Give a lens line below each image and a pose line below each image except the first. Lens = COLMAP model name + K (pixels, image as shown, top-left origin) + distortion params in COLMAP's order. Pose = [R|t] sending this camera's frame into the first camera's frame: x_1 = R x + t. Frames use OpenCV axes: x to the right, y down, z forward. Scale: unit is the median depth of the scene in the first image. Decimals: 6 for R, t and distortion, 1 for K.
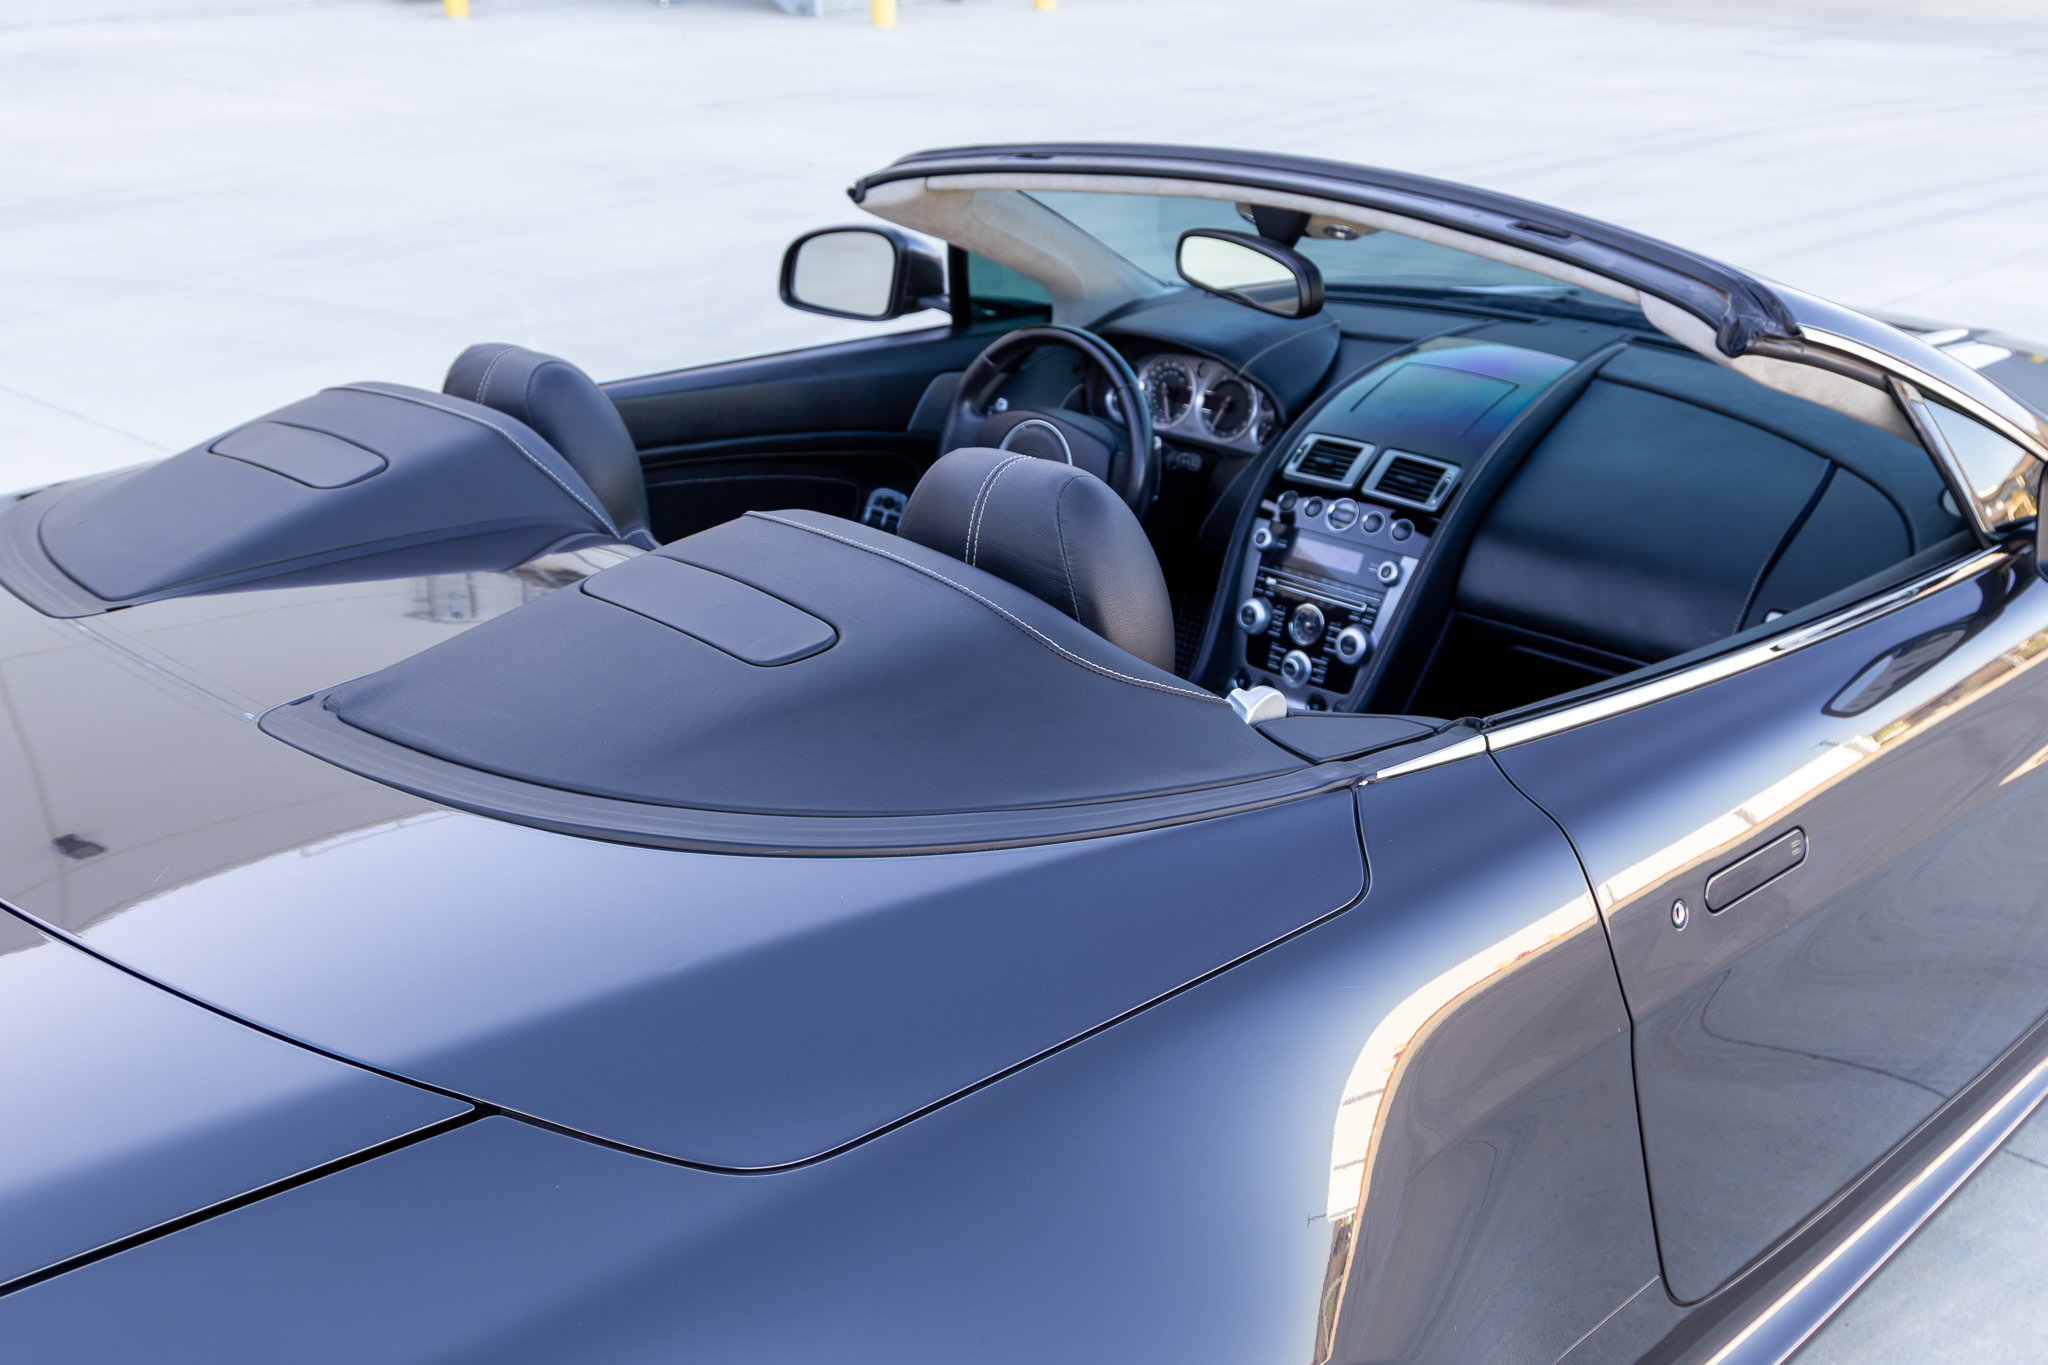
lens RADIAL K [[2227.5, 0, 1016.6], [0, 2227.5, 696.7], [0, 0, 1]] dist [-0.008470, -0.007953]
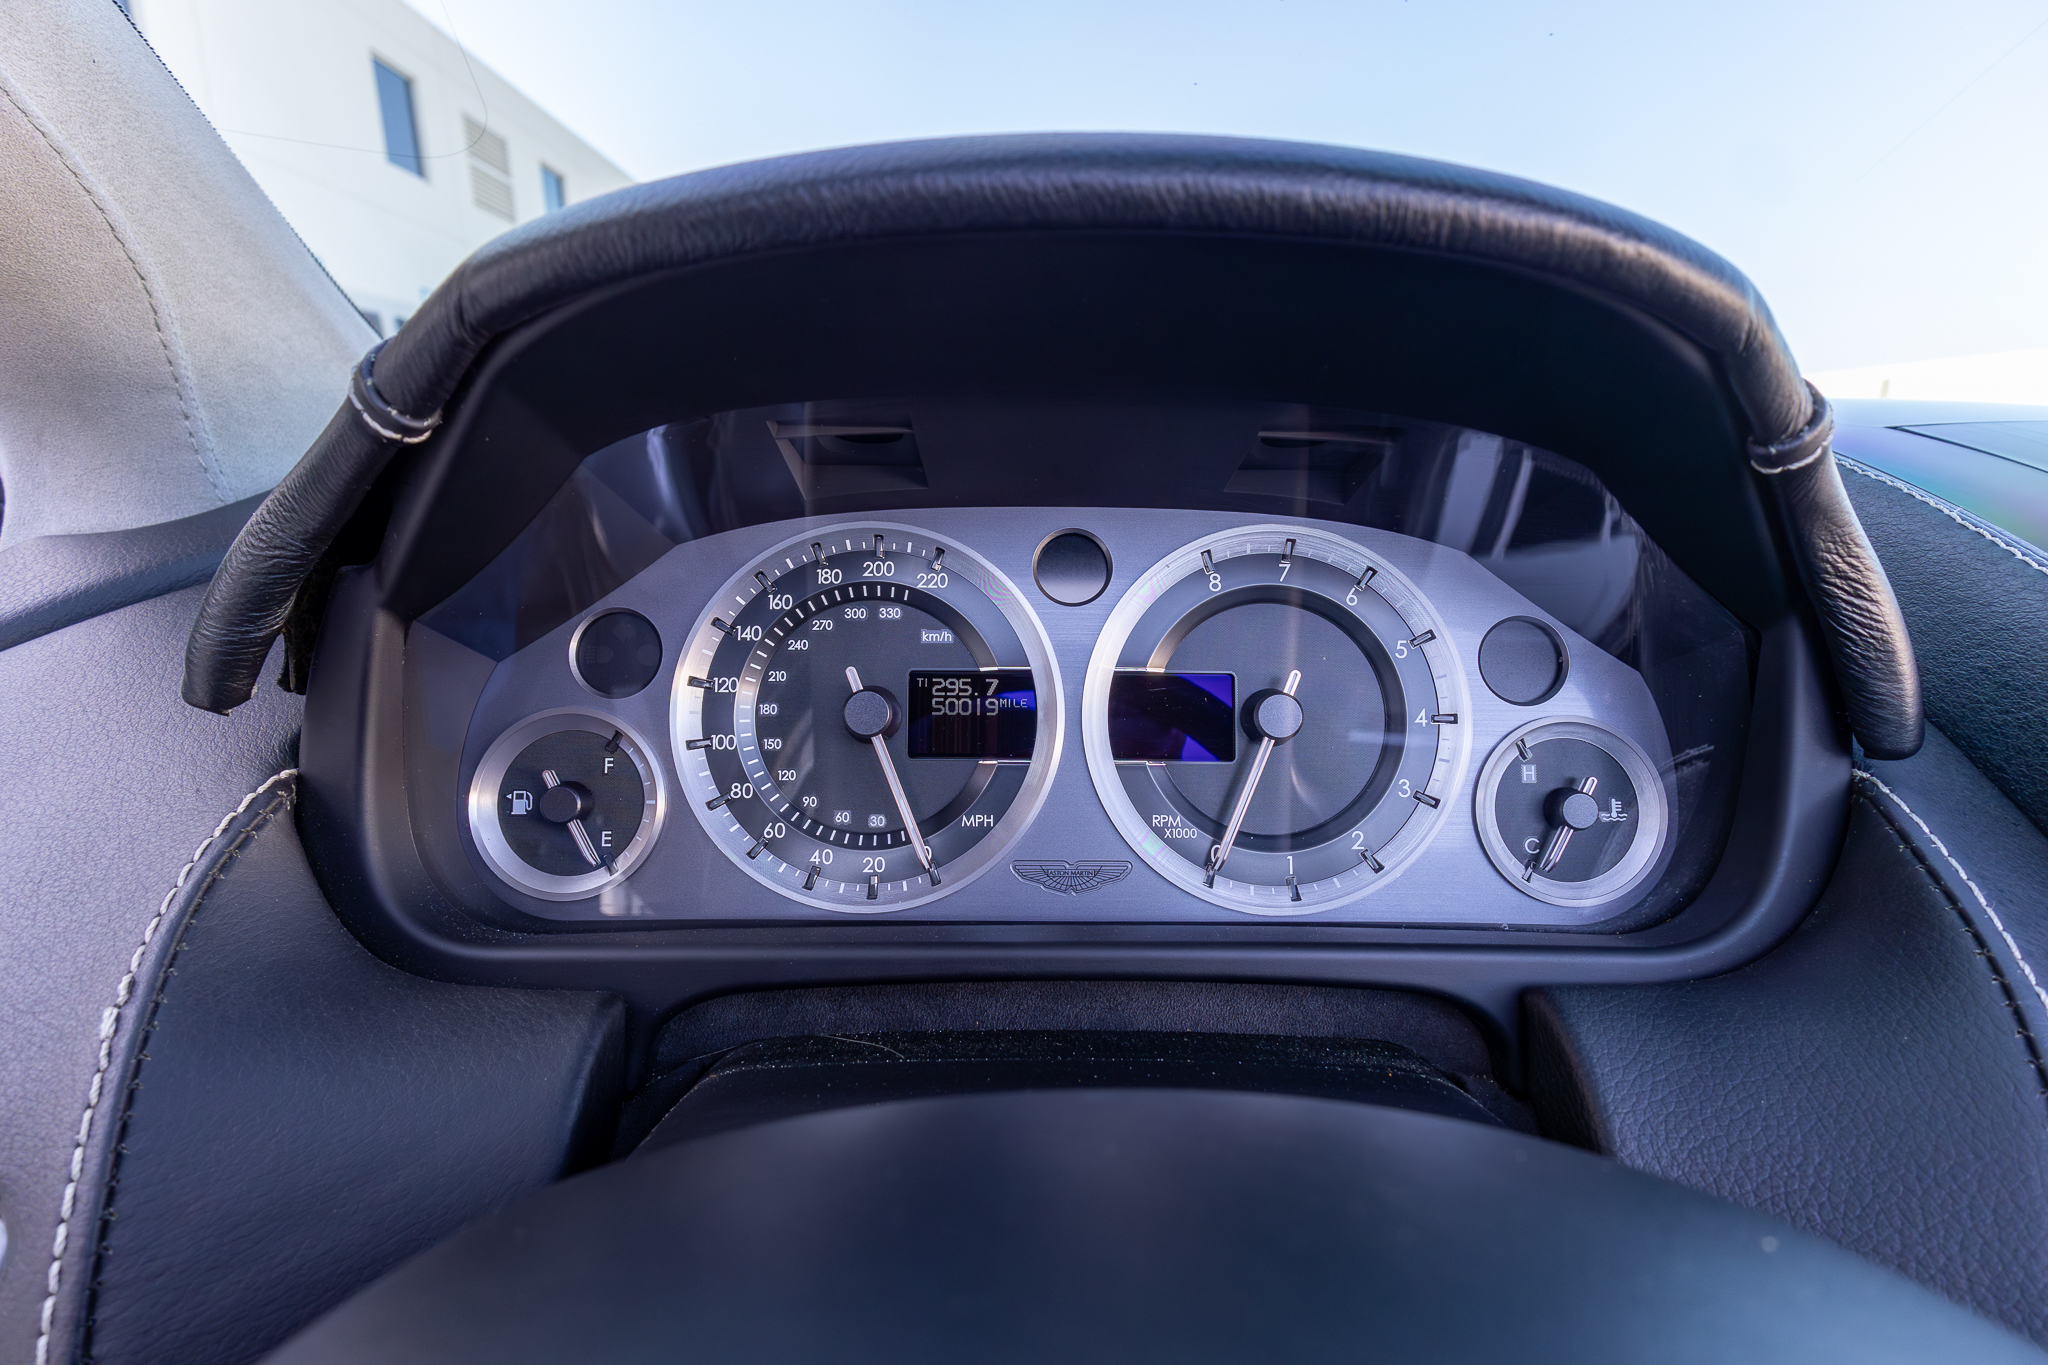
lens RADIAL K [[937.4, 0, 1039.5], [0, 937.4, 683.7], [0, 0, 1]] dist [0.002466, 0.000525]
pose [[0.709026, -0.146135, 0.689874, 0.025682], [0.251078, 0.966497, -0.053316, -0.147822], [-0.658970, 0.211015, 0.721963, 1.047996]]
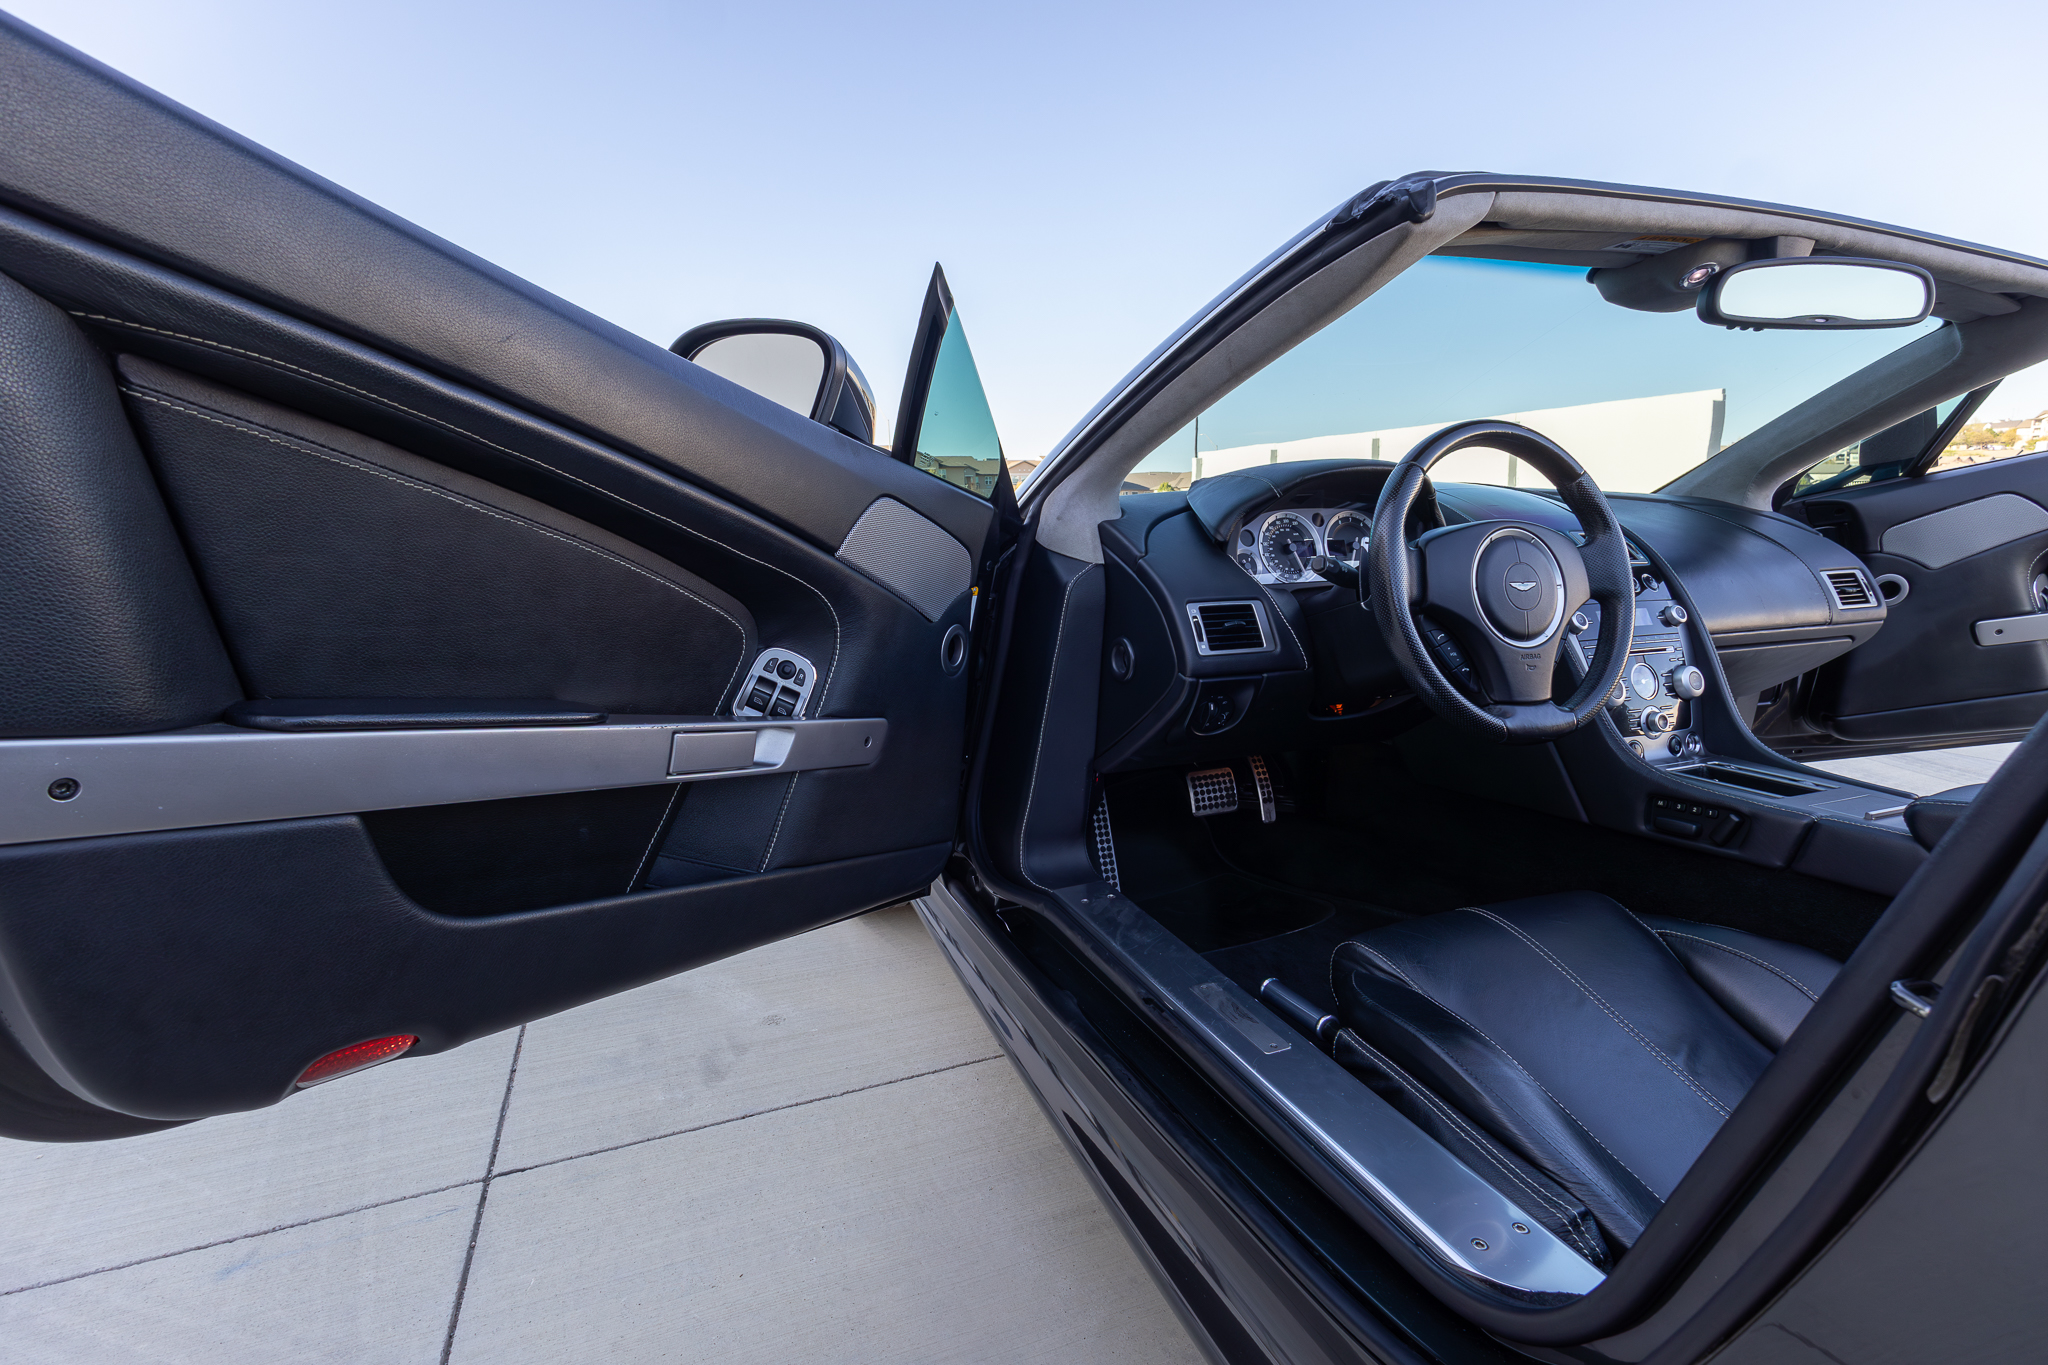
lens RADIAL K [[937.4, 0, 1039.5], [0, 937.4, 683.7], [0, 0, 1]] dist [0.002466, 0.000525]
pose [[0.408440, -0.160160, 0.898624, -0.403294], [0.351405, 0.936196, 0.007137, -0.138176], [-0.842432, 0.312866, 0.438661, 1.045954]]
